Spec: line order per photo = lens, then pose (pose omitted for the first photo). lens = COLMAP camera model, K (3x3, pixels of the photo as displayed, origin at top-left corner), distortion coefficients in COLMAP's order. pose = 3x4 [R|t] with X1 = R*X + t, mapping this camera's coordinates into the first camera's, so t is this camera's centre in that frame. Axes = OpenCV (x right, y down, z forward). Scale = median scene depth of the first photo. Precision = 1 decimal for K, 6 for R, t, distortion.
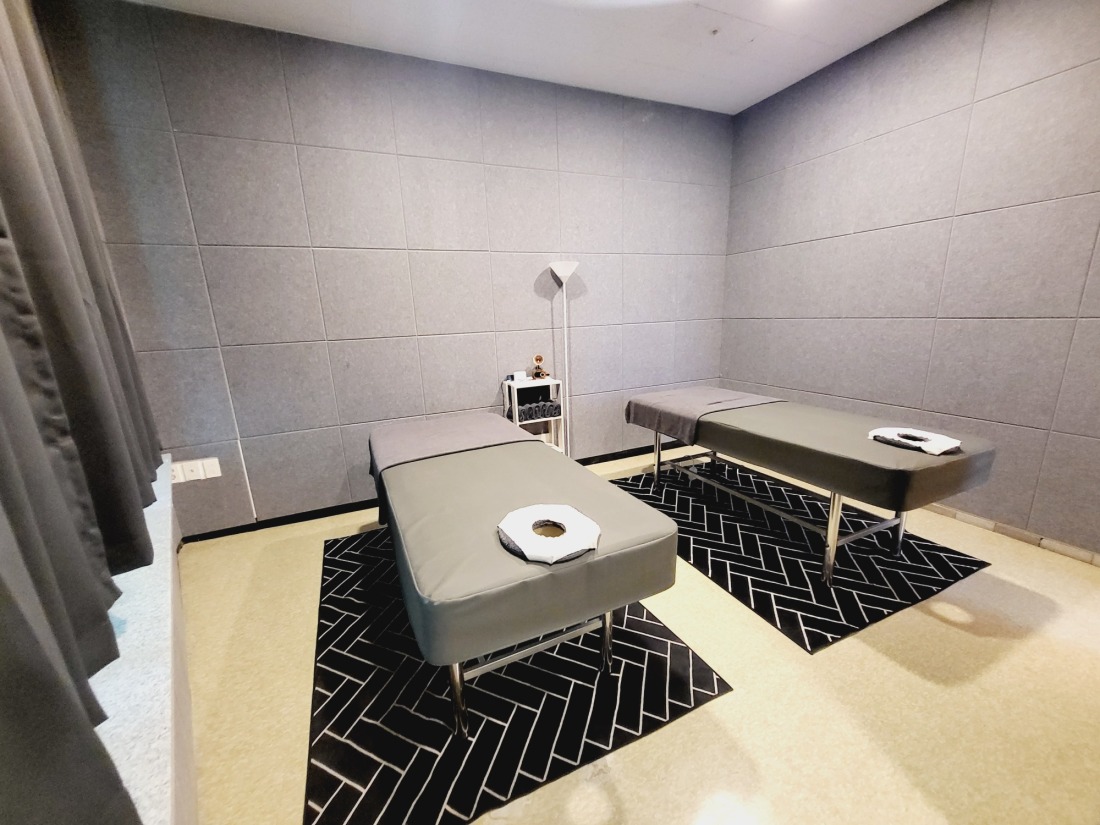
lens RADIAL K [[432.9, 0, 548.1], [0, 432.9, 420.7], [0, 0, 1]] dist [0.003812, 0.000923]
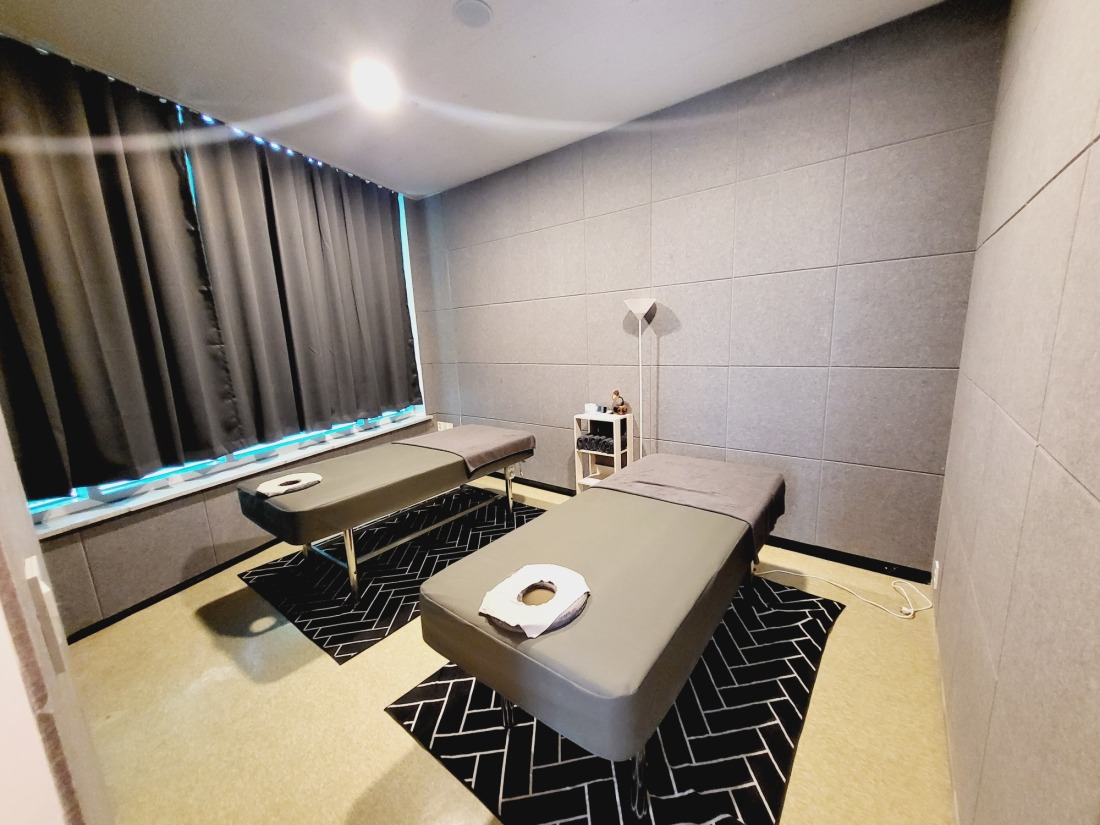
lens RADIAL K [[432.9, 0, 552.4], [0, 432.9, 420.3], [0, 0, 1]] dist [0.003812, 0.000923]
pose [[0.460473, 0.190875, -0.866909, 1.074467], [-0.192308, 0.974865, 0.112497, -0.229236], [0.866592, 0.114912, 0.485606, 0.525879]]
